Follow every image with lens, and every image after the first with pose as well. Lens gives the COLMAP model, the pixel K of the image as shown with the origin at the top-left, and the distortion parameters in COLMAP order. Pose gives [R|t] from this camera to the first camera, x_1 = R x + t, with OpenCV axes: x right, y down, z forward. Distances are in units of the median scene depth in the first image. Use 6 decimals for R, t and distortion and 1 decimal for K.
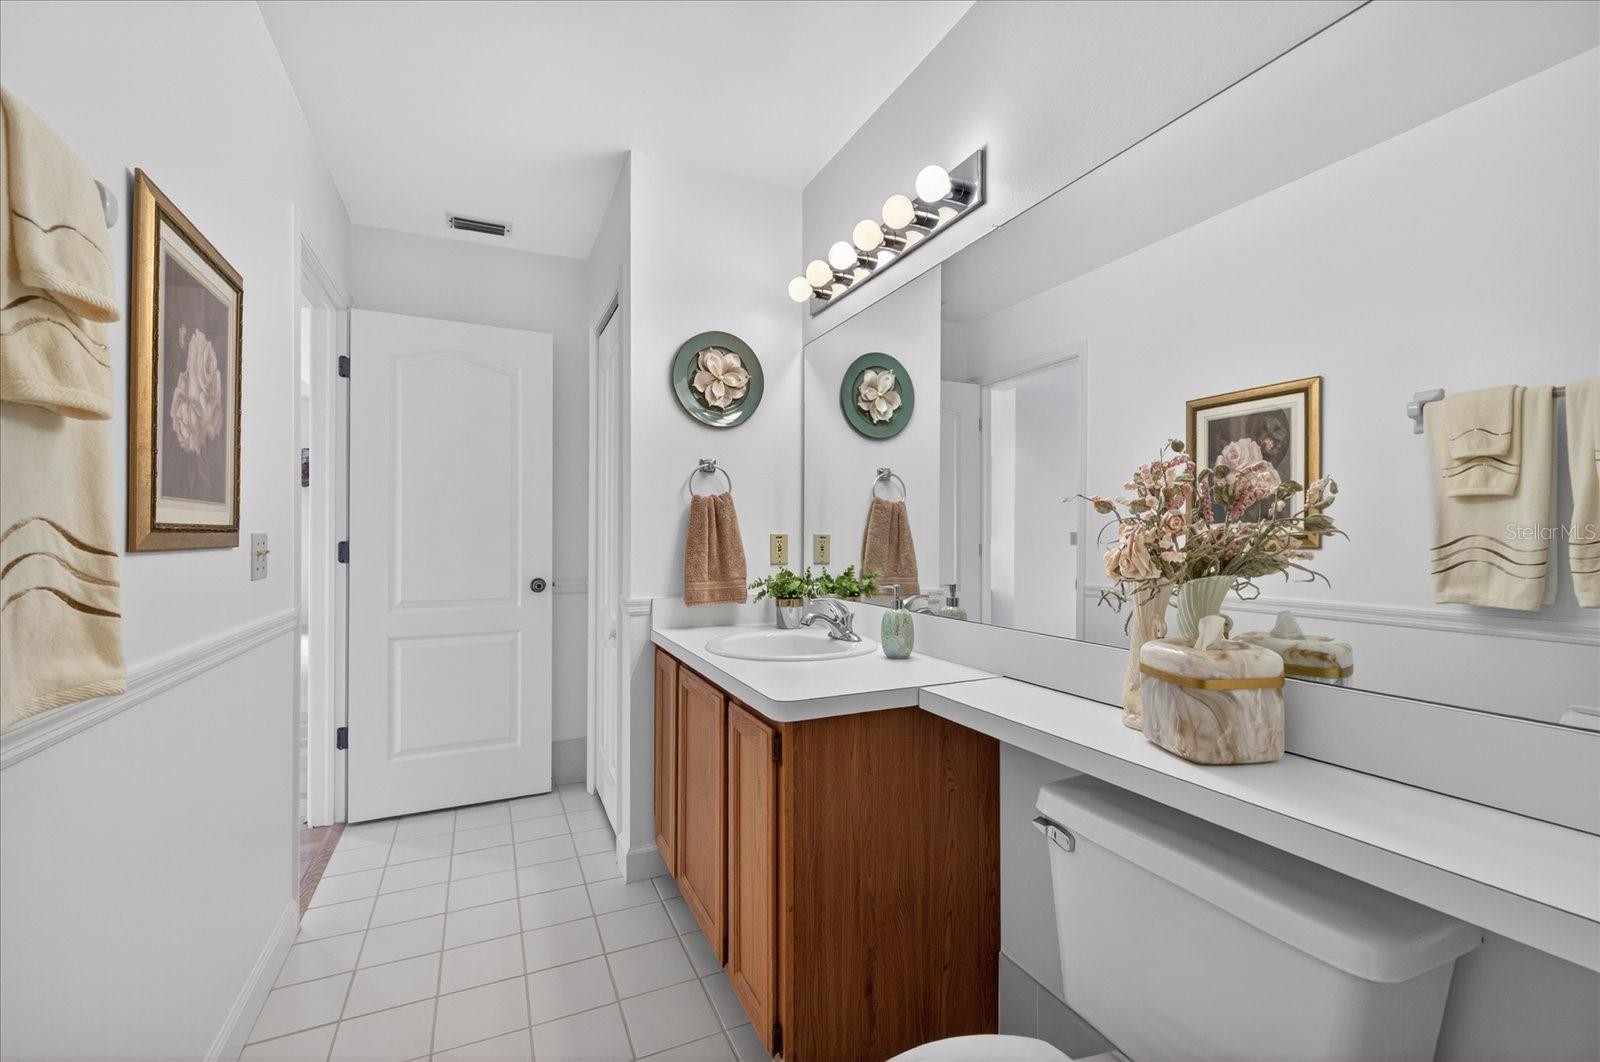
lens RADIAL K [[671.7, 0, 792.0], [0, 671.7, 534.2], [0, 0, 1]] dist [0.010491, -0.000602]
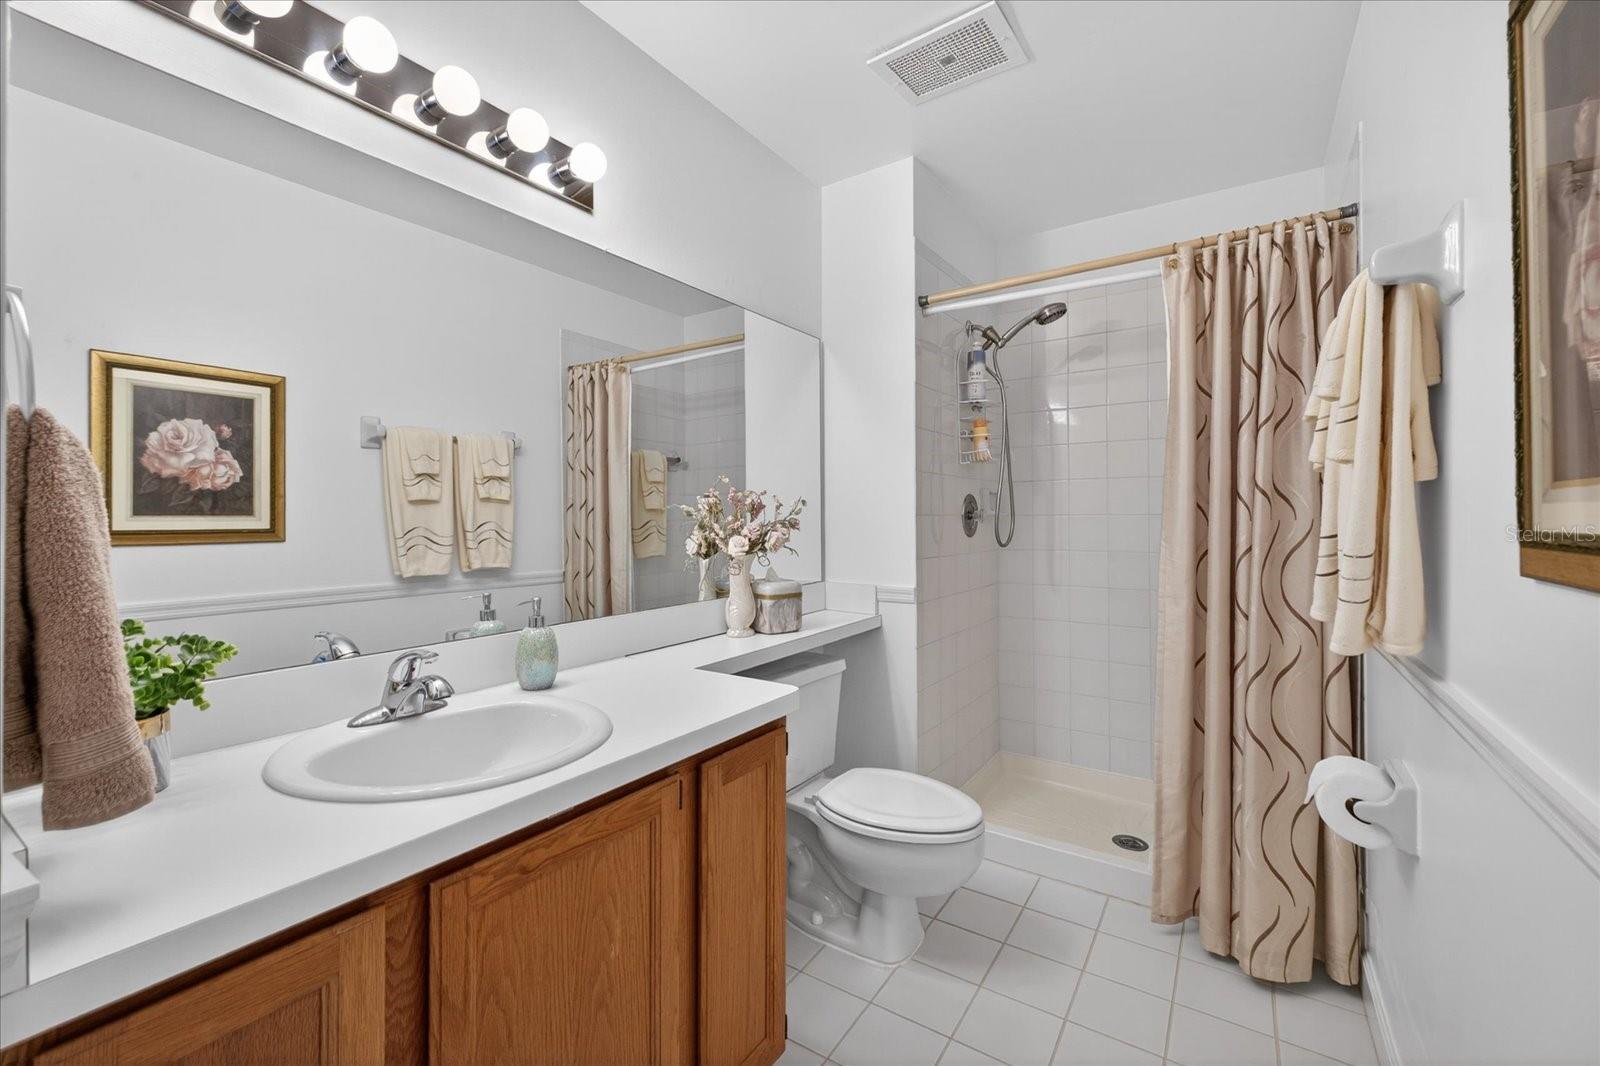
lens RADIAL K [[671.7, 0, 791.0], [0, 671.7, 519.8], [0, 0, 1]] dist [0.010491, -0.000602]
pose [[-0.519180, -0.002315, 0.854662, -0.493209], [0.002890, 0.999986, 0.004464, -0.014263], [-0.854660, 0.004787, -0.519166, 0.828651]]
